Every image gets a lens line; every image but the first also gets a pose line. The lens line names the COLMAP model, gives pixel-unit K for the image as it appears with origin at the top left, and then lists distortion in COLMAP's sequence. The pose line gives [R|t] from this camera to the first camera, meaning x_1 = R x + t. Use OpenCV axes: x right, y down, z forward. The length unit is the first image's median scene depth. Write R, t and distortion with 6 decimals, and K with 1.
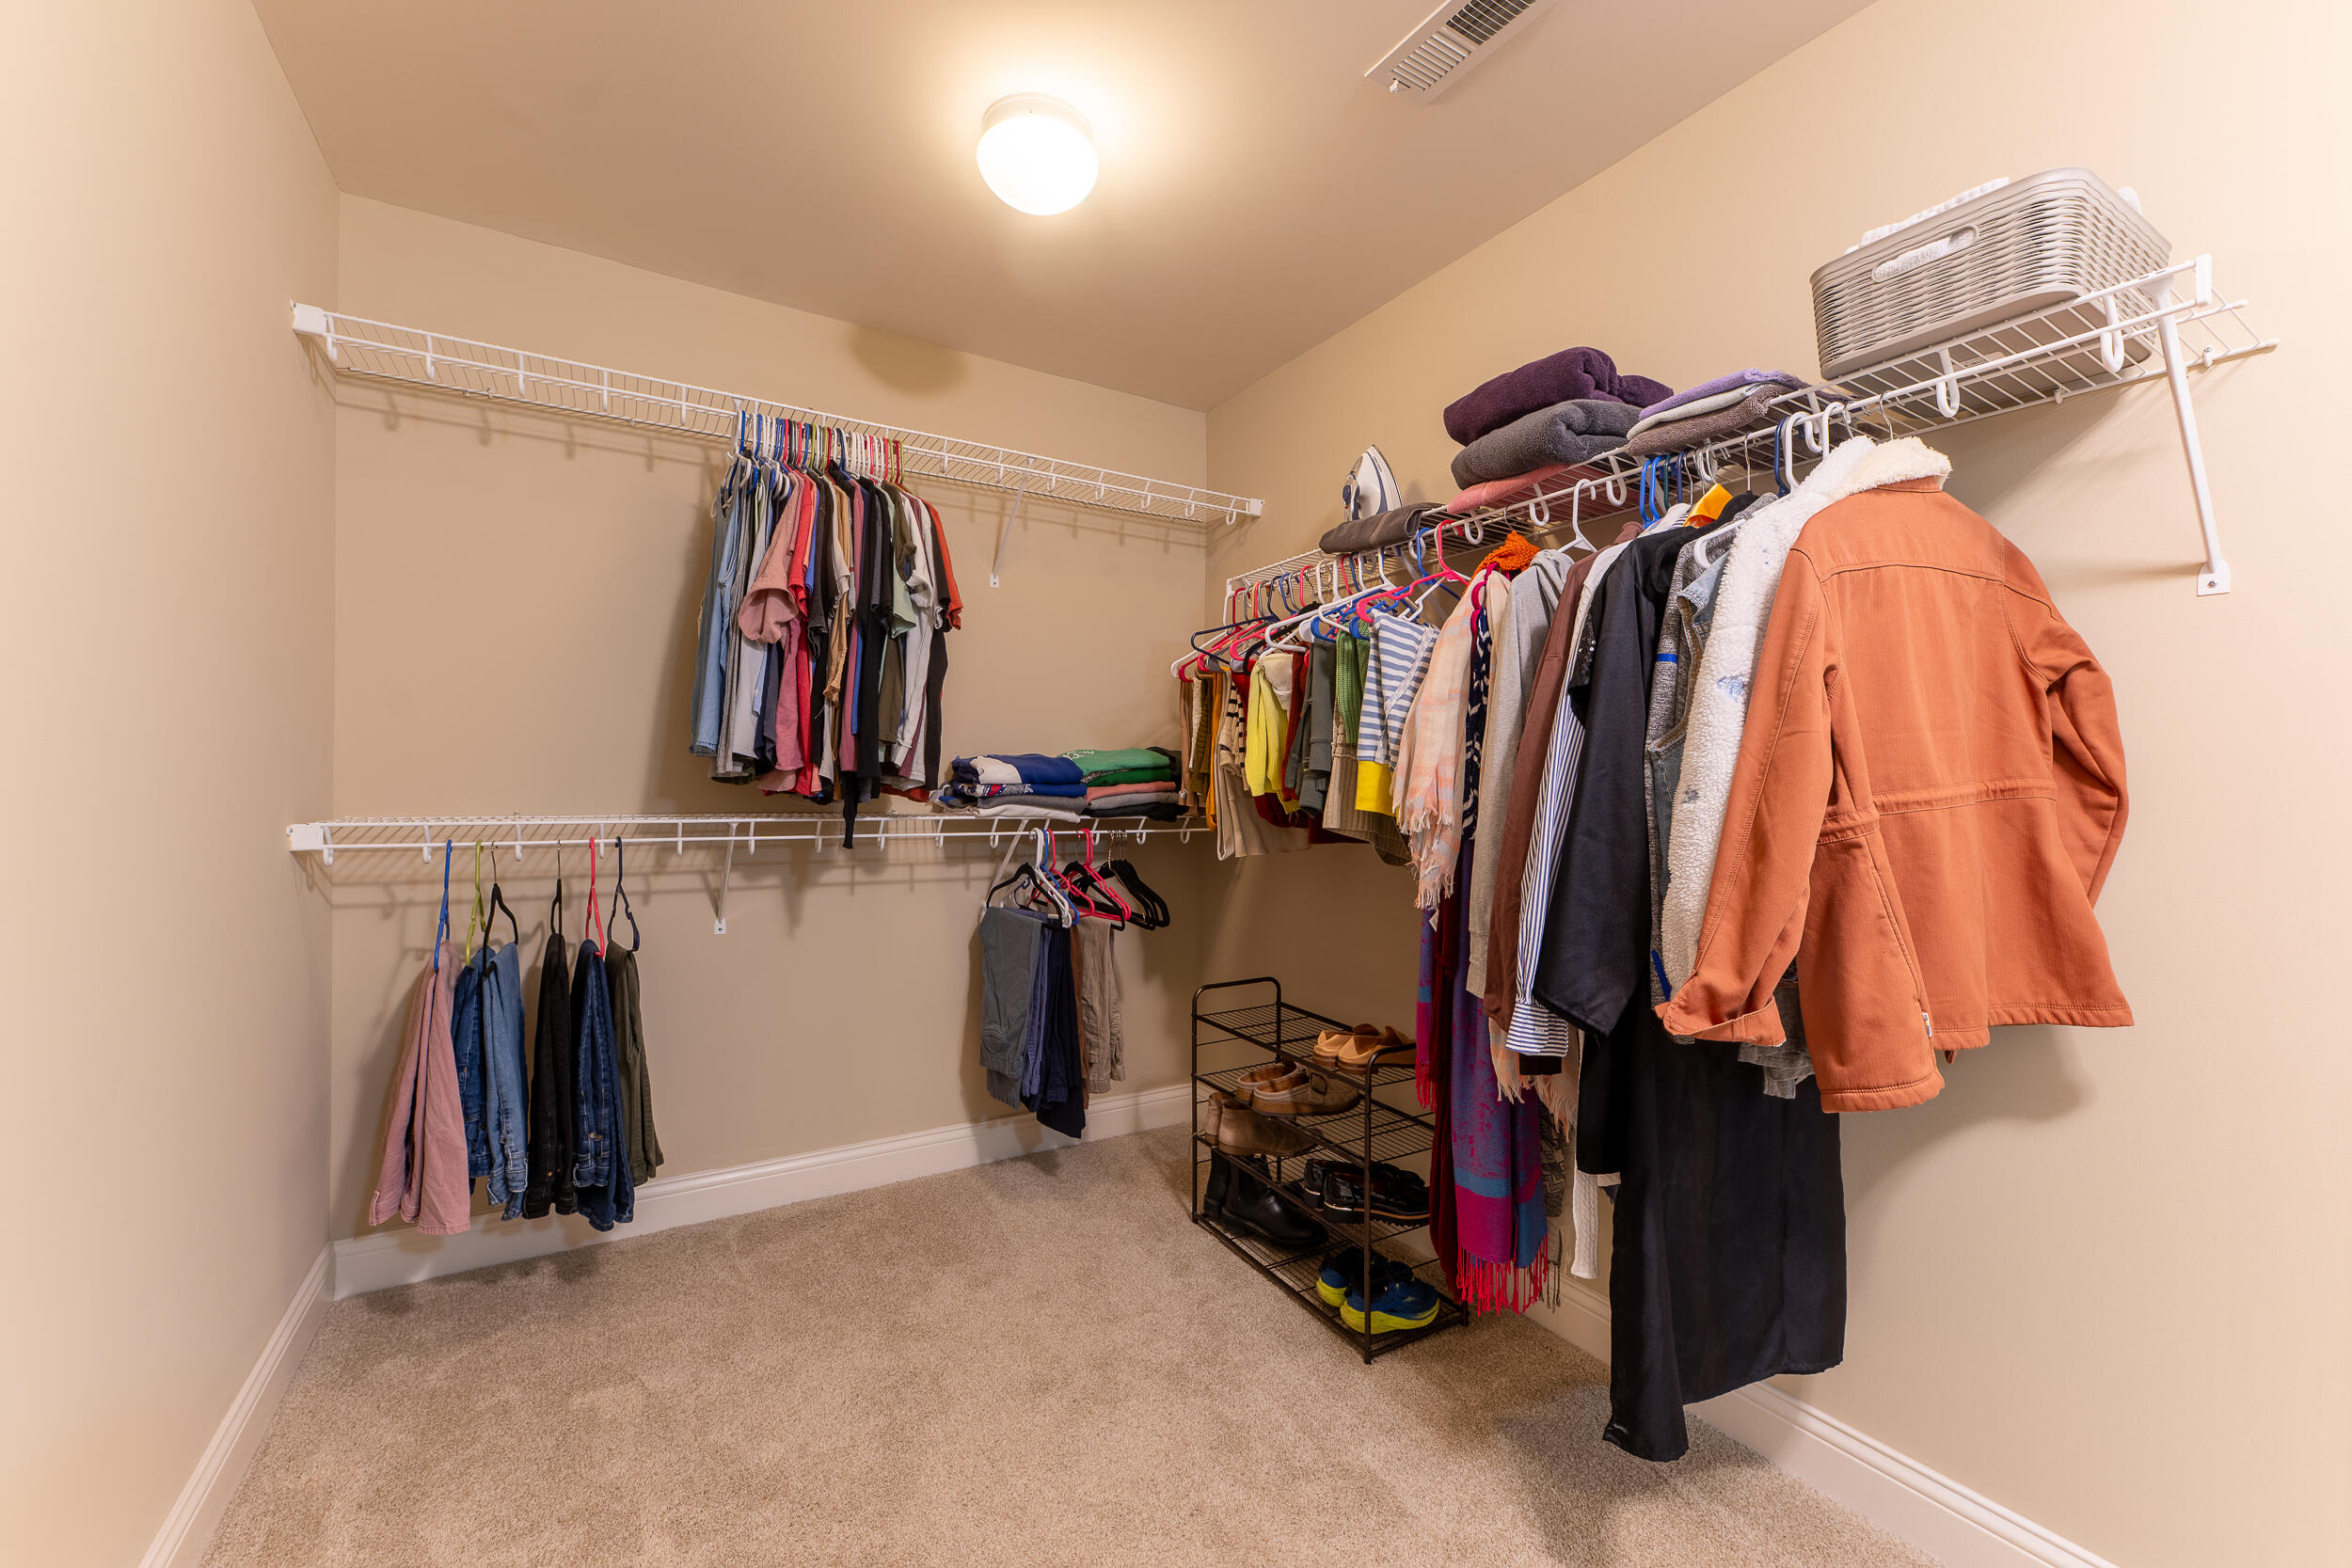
lens RADIAL K [[937.1, 0, 1173.6], [0, 937.1, 779.7], [0, 0, 1]] dist [0.008990, -0.000101]
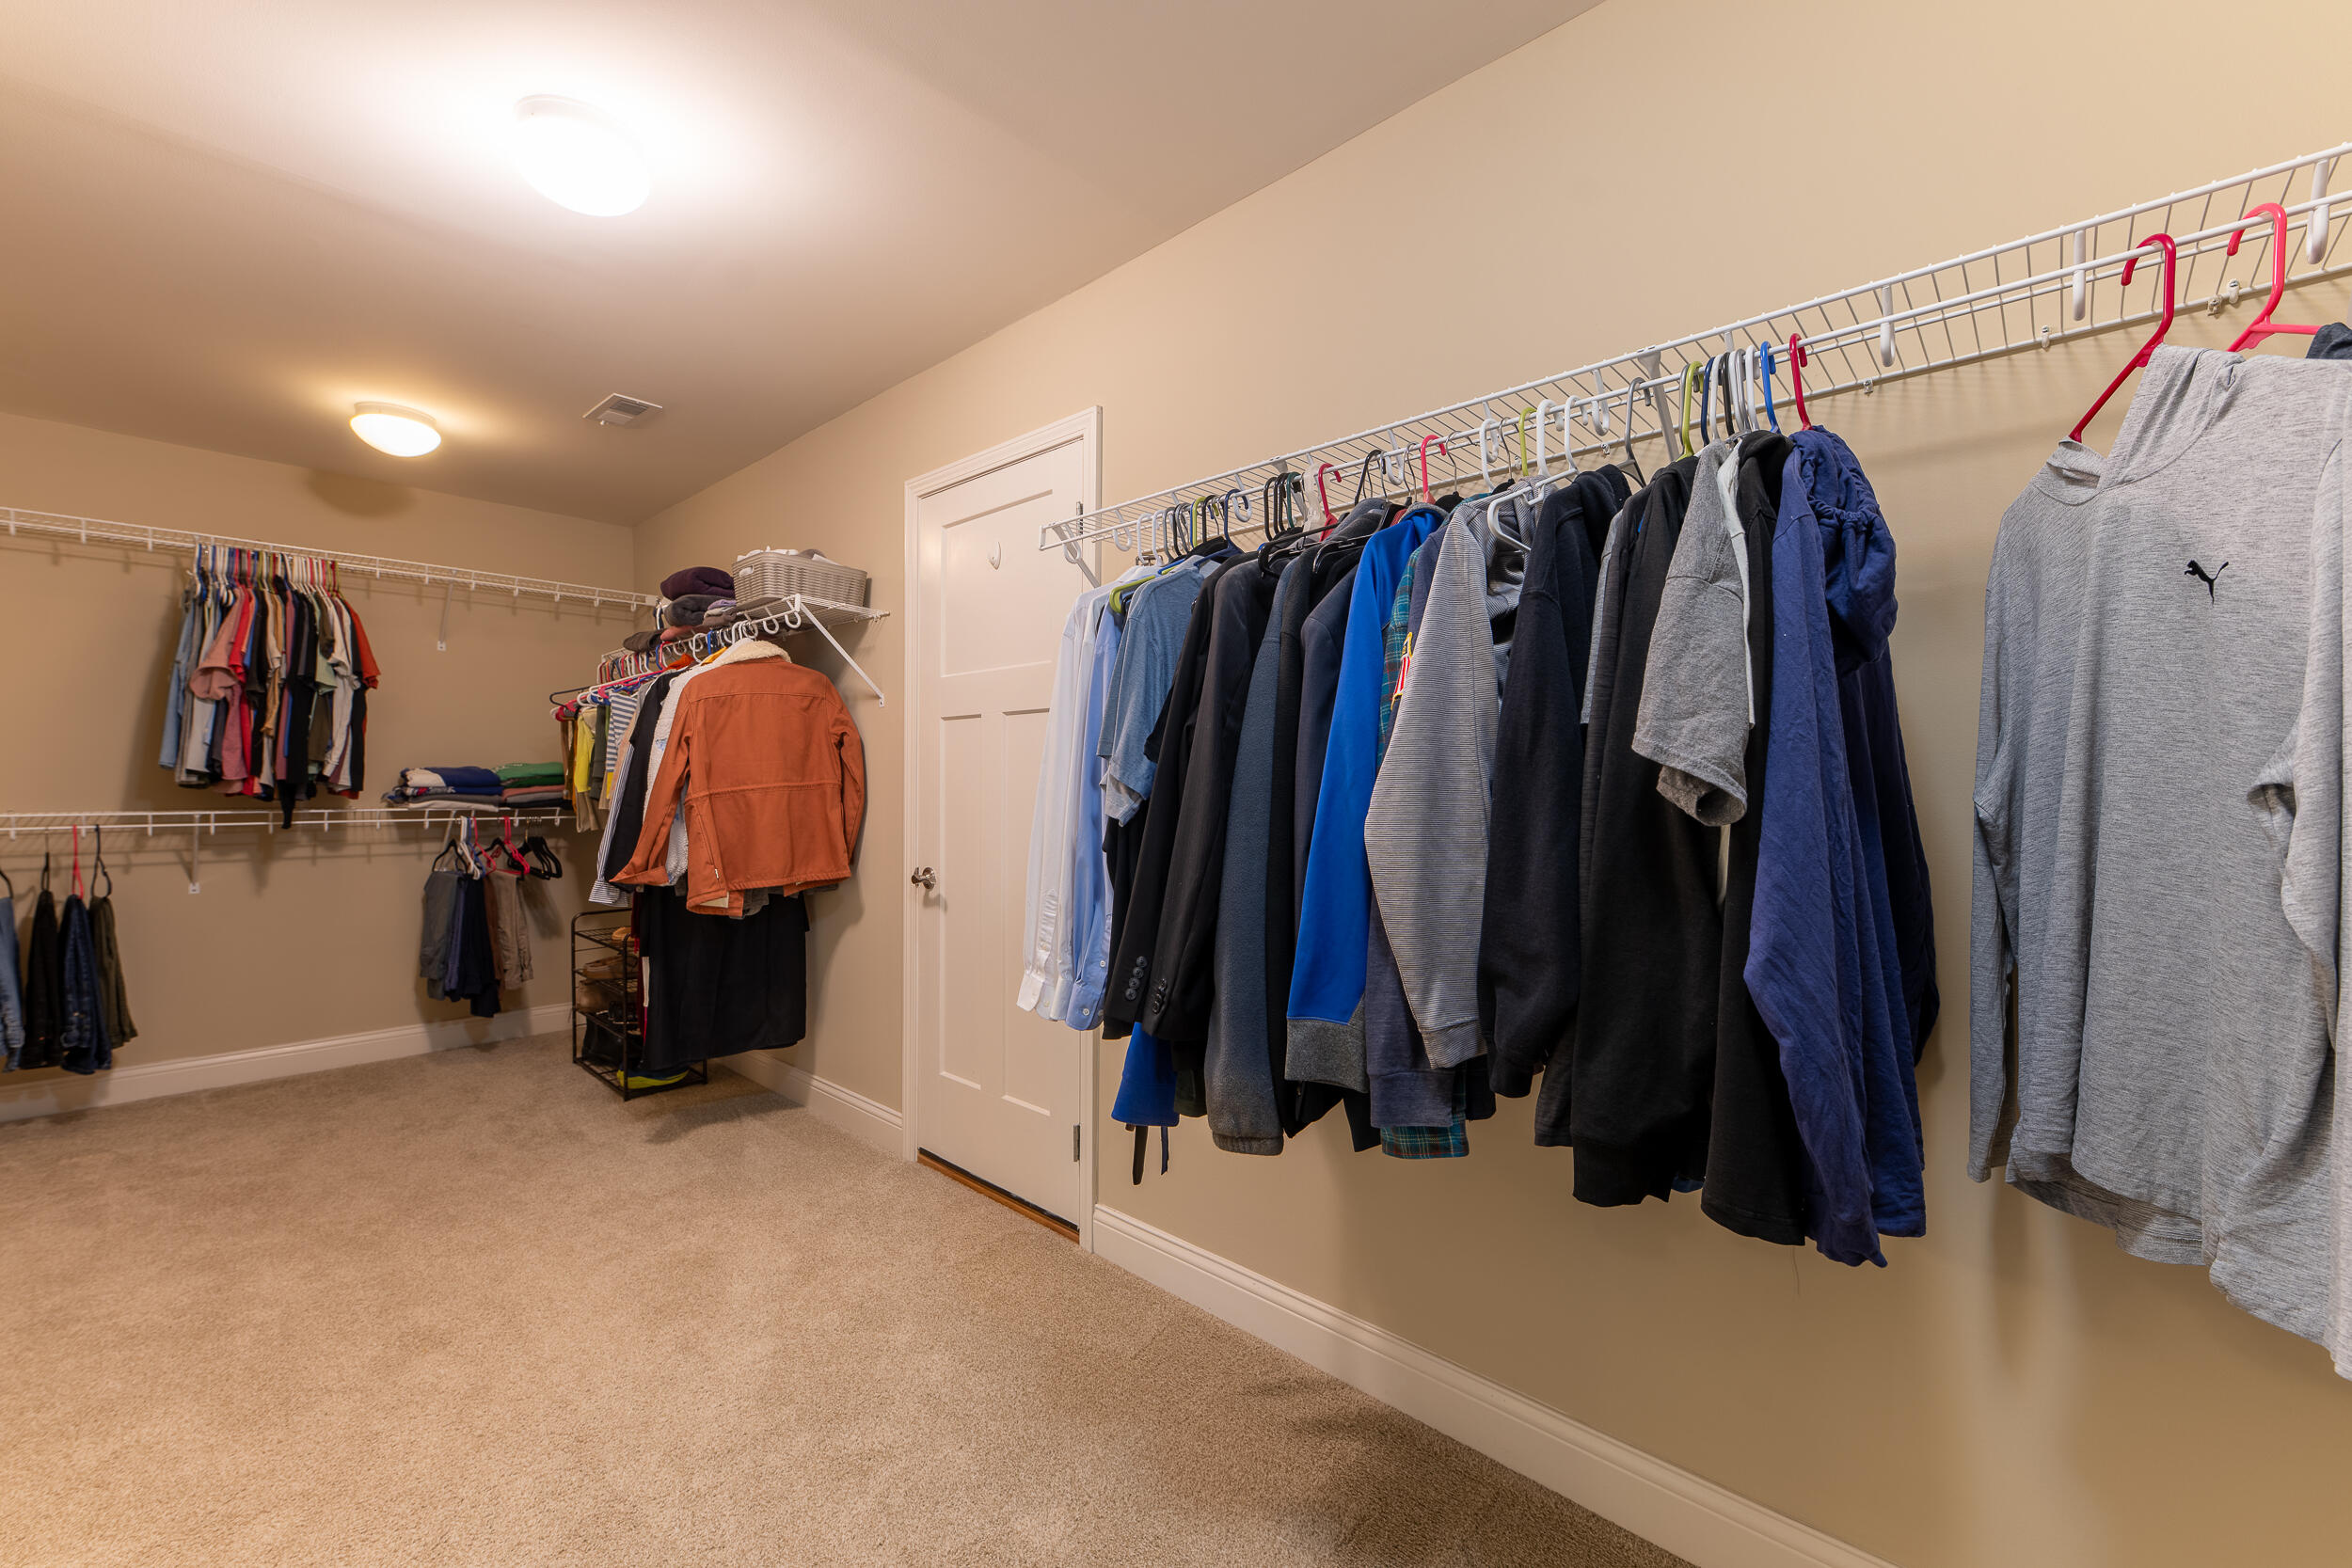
lens RADIAL K [[947.6, 0, 1181.1], [0, 947.6, 780.1], [0, 0, 1]] dist [0.007157, -0.002413]
pose [[0.960054, -0.010119, 0.279633, 0.636780], [0.009908, 0.999949, 0.002170, 0.002725], [-0.279641, 0.000687, 0.960104, -0.931785]]
